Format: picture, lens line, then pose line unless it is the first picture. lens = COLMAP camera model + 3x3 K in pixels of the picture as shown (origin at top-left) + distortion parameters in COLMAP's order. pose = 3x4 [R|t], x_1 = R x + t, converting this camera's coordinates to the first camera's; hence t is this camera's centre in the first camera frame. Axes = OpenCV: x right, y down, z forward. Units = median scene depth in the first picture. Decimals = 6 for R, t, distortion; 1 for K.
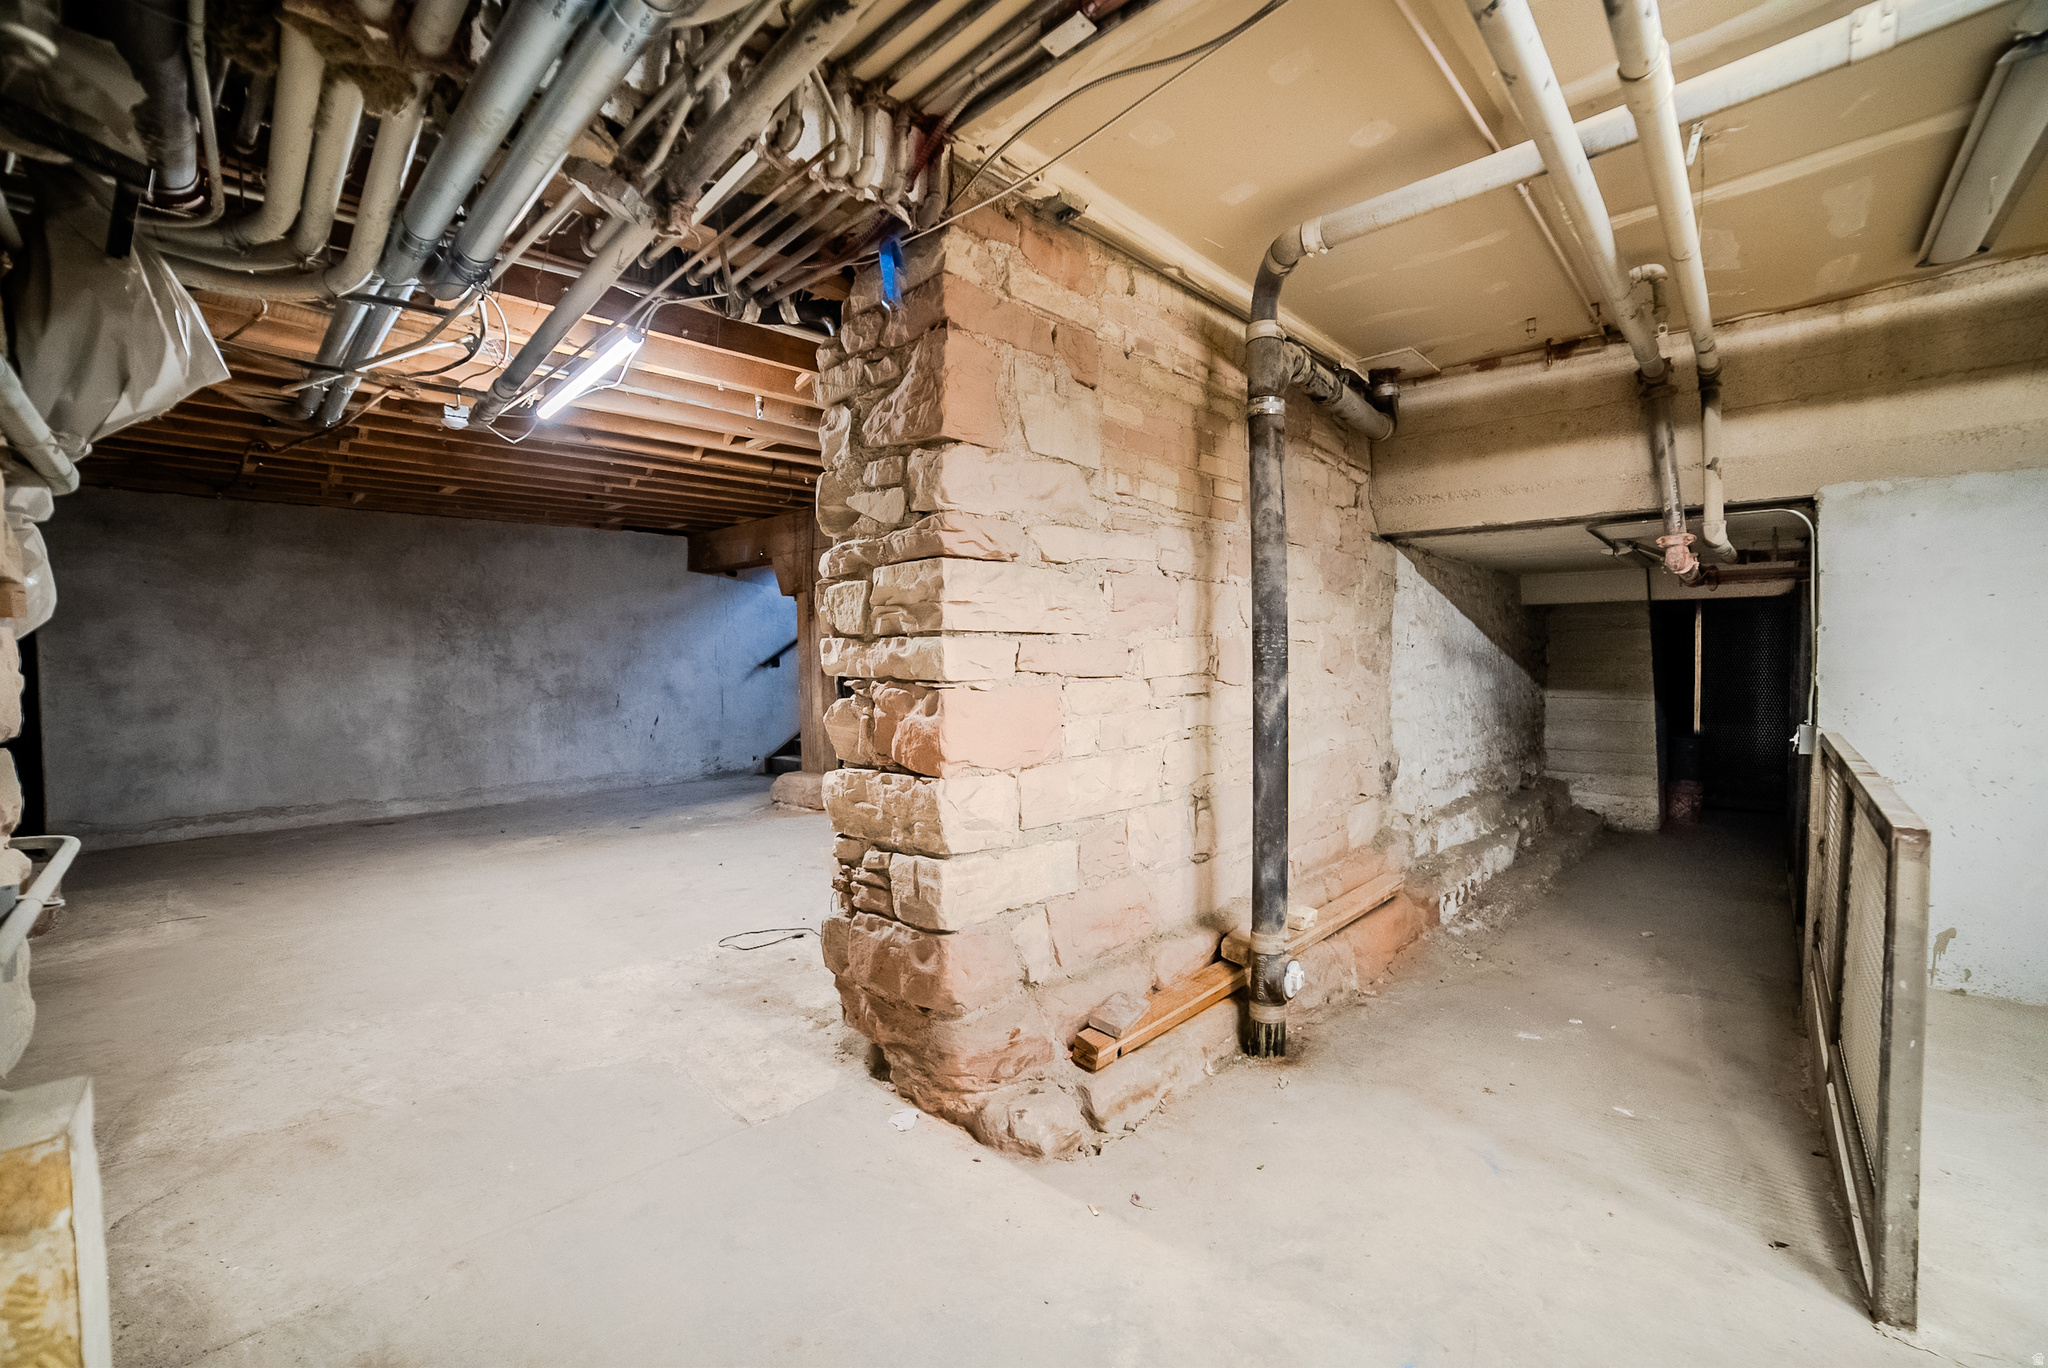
lens RADIAL K [[817.6, 0, 1019.5], [0, 817.6, 680.9], [0, 0, 1]] dist [-0.091566, 0.025731]
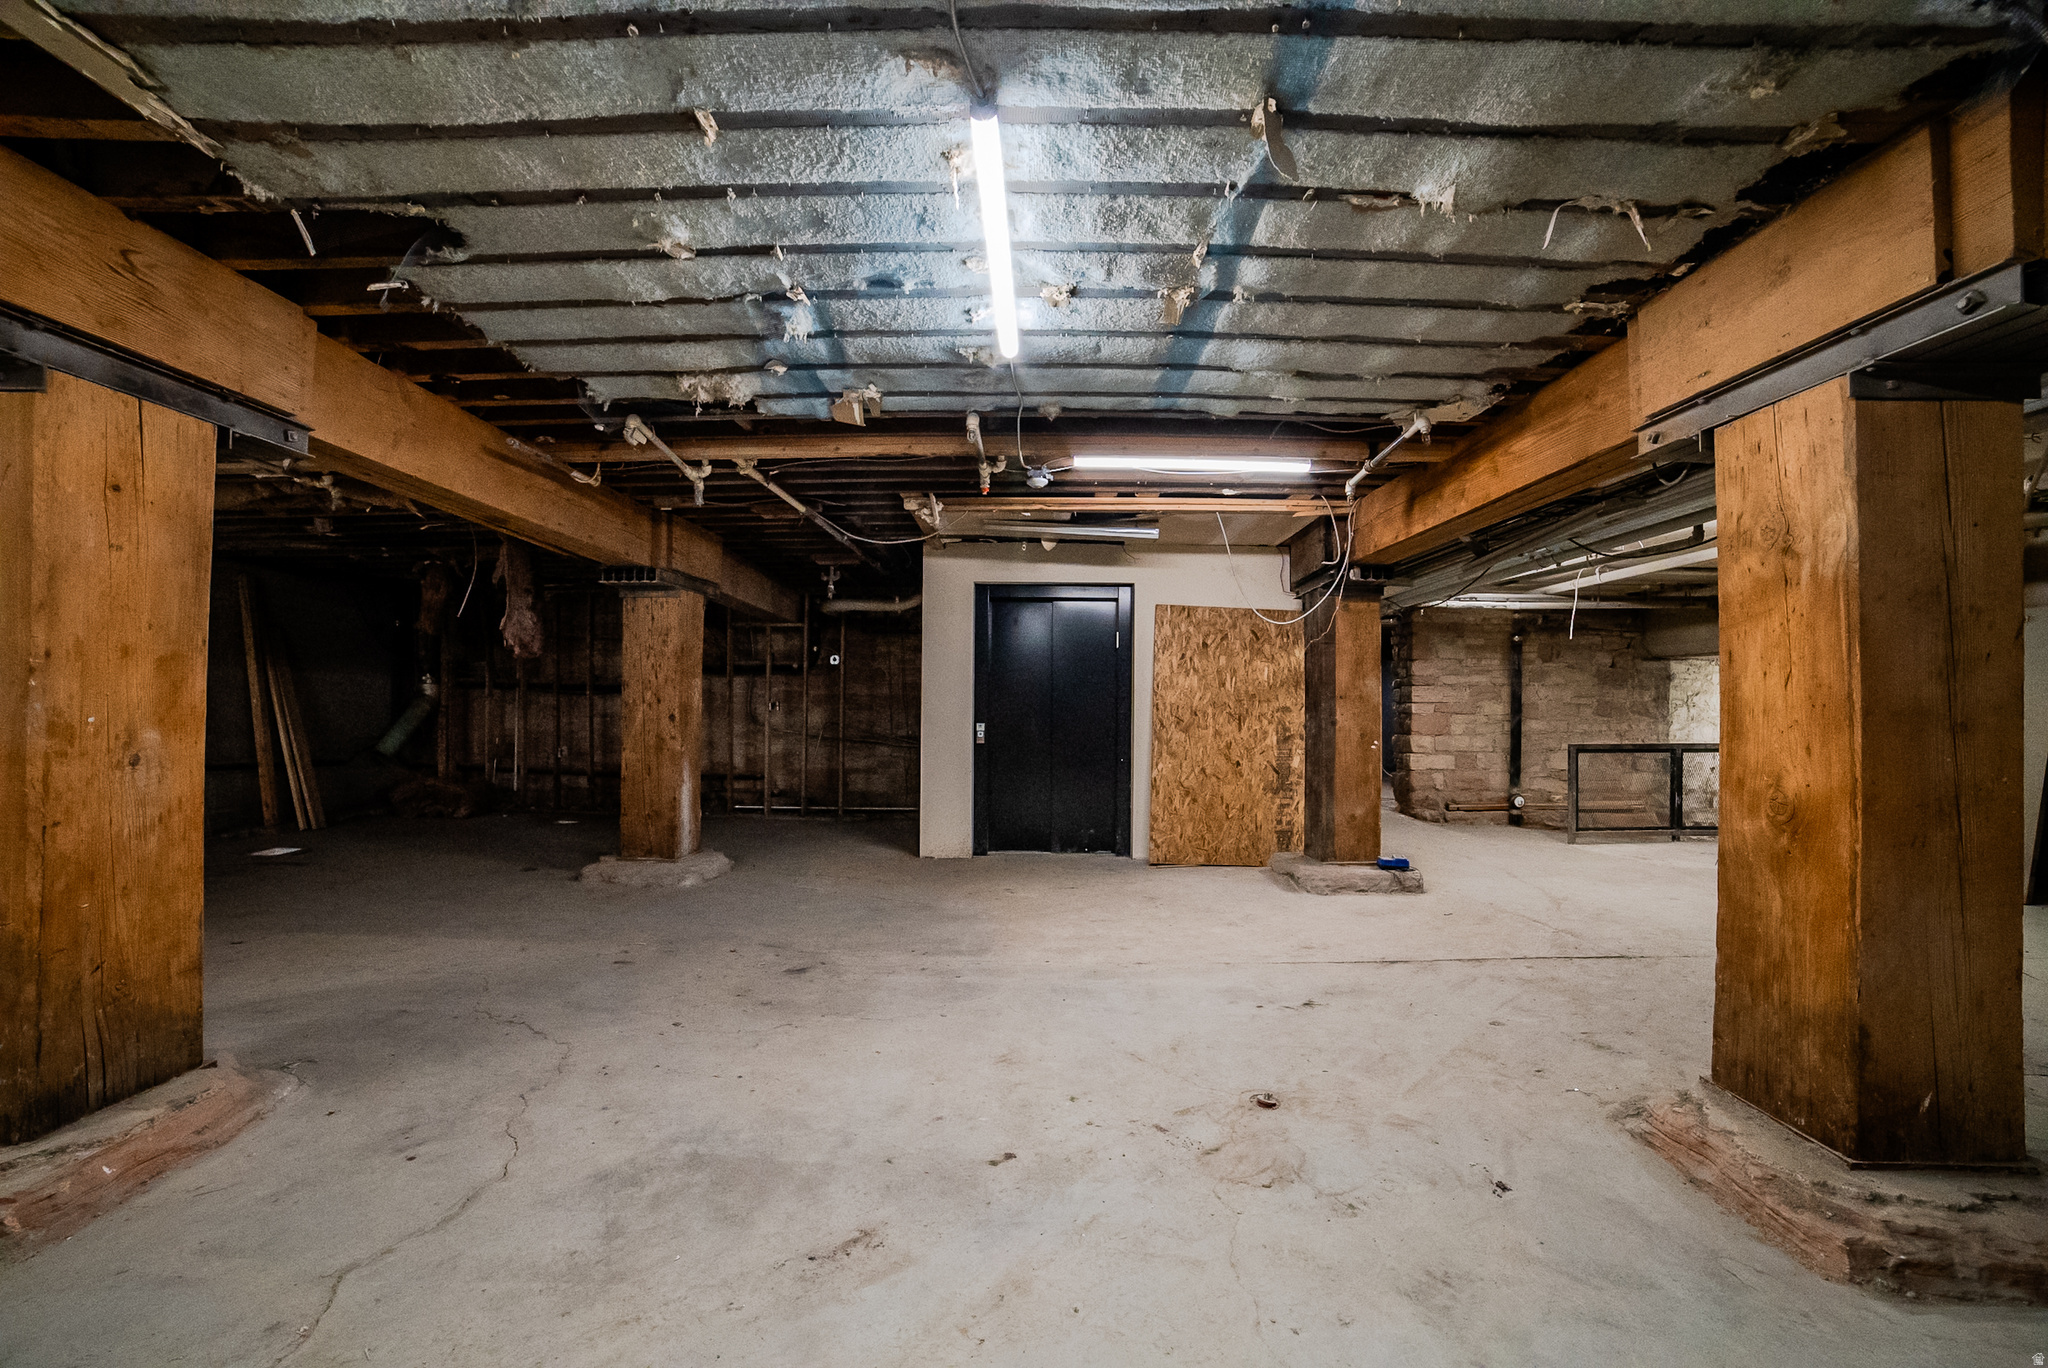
lens RADIAL K [[817.6, 0, 1019.5], [0, 817.6, 680.9], [0, 0, 1]] dist [-0.091566, 0.025731]
pose [[0.678065, 0.015520, -0.734838, 1.227998], [-0.038373, 0.999161, -0.014305, -0.022611], [0.733999, 0.037897, 0.678092, -2.623182]]
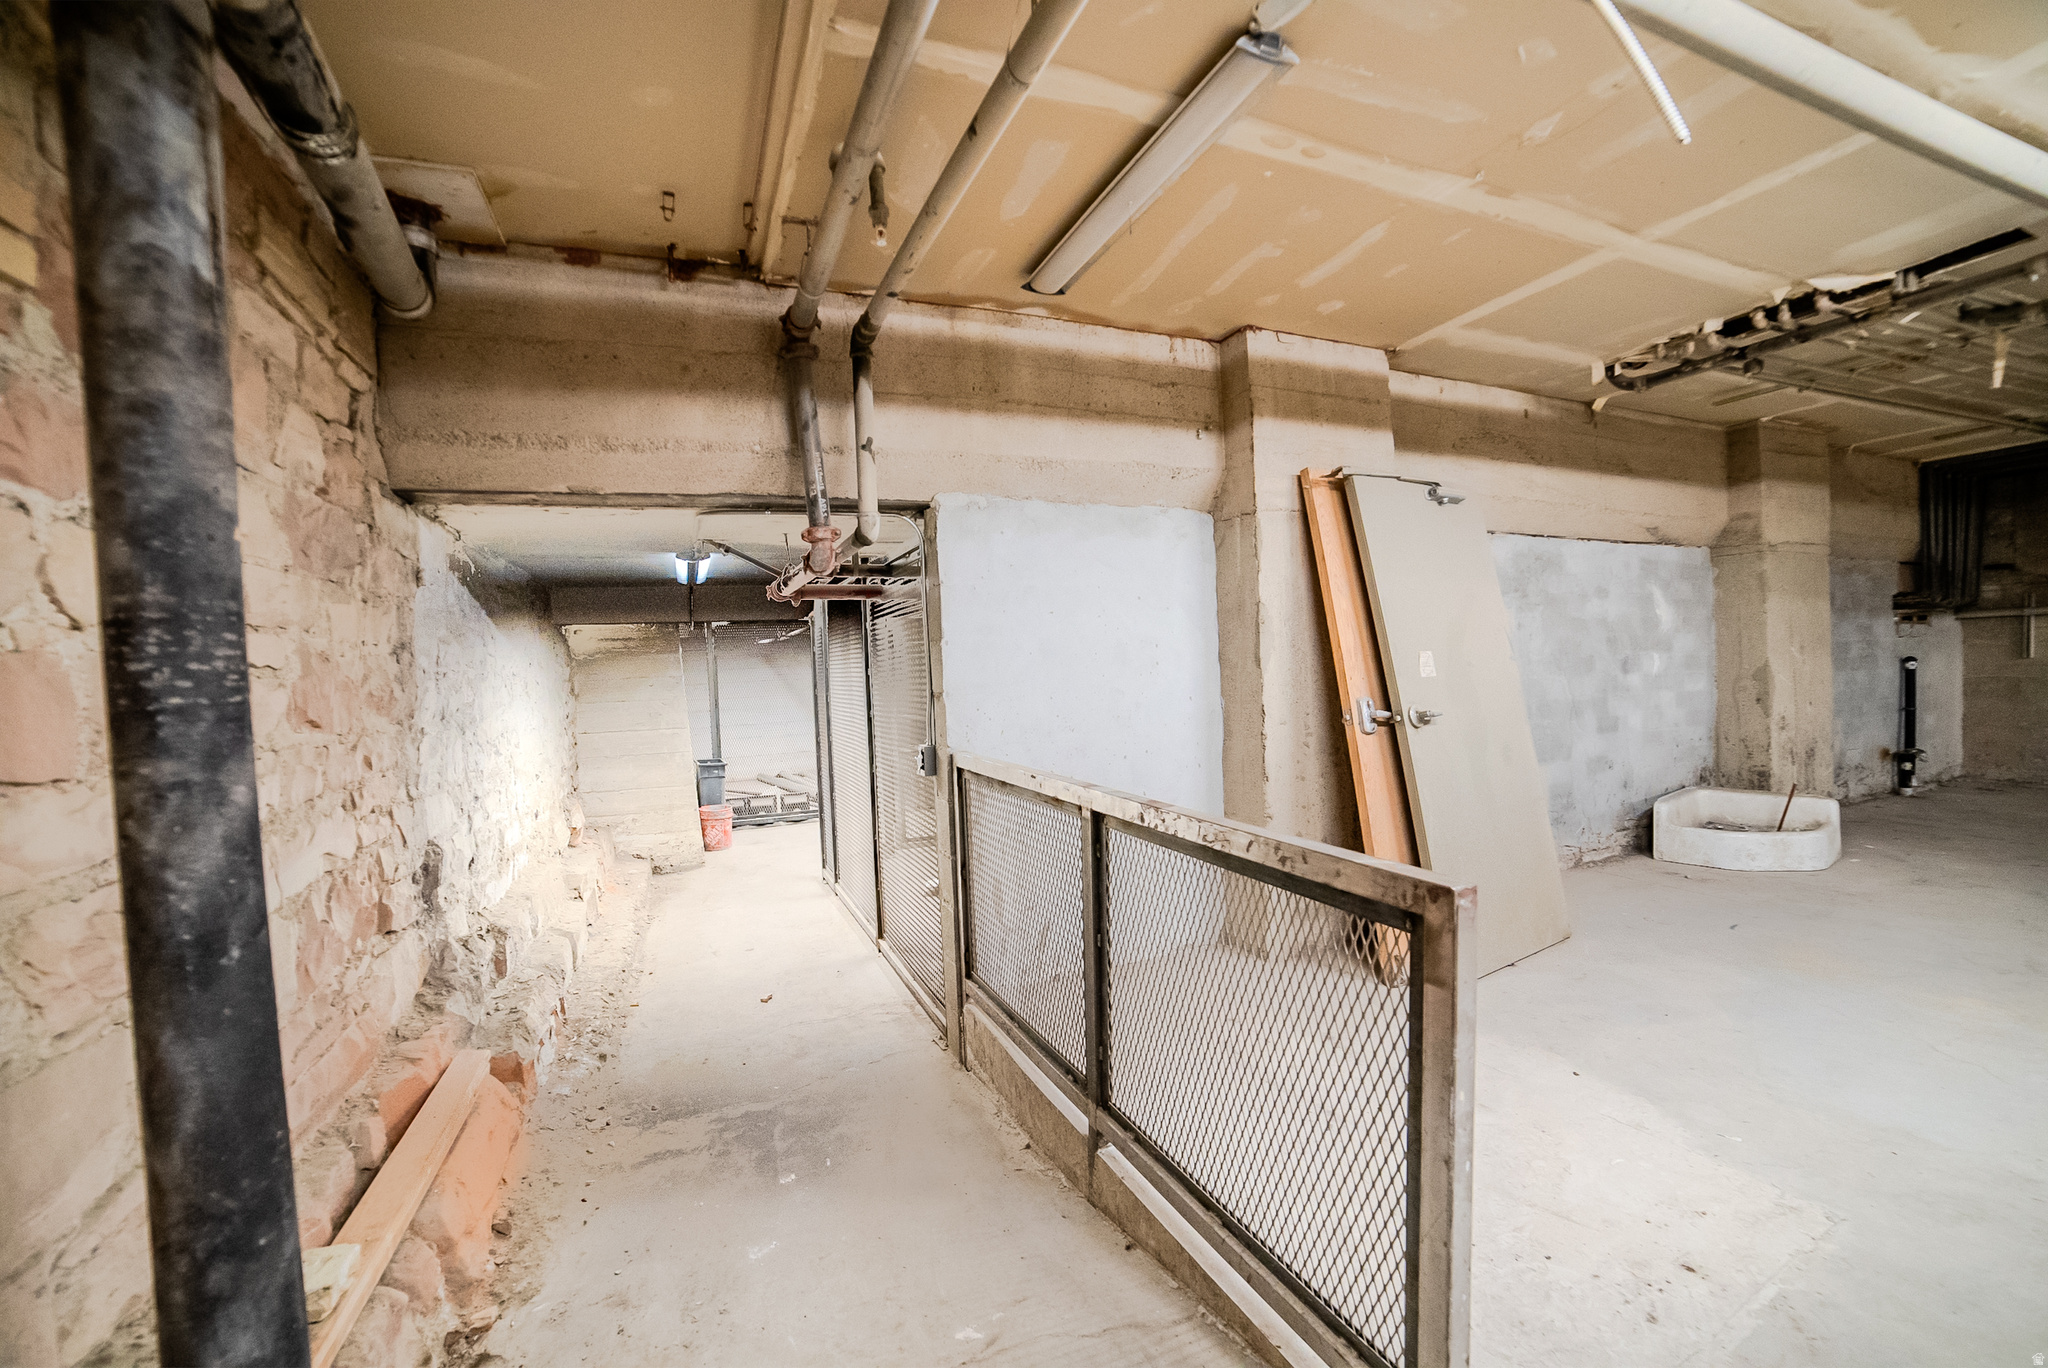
lens RADIAL K [[817.6, 0, 1019.5], [0, 817.6, 680.9], [0, 0, 1]] dist [-0.091566, 0.025731]
pose [[0.394334, -0.027528, 0.918555, 0.154981], [0.067367, 0.997728, 0.000980, -0.014465], [-0.916494, 0.061493, 0.395293, 0.546987]]
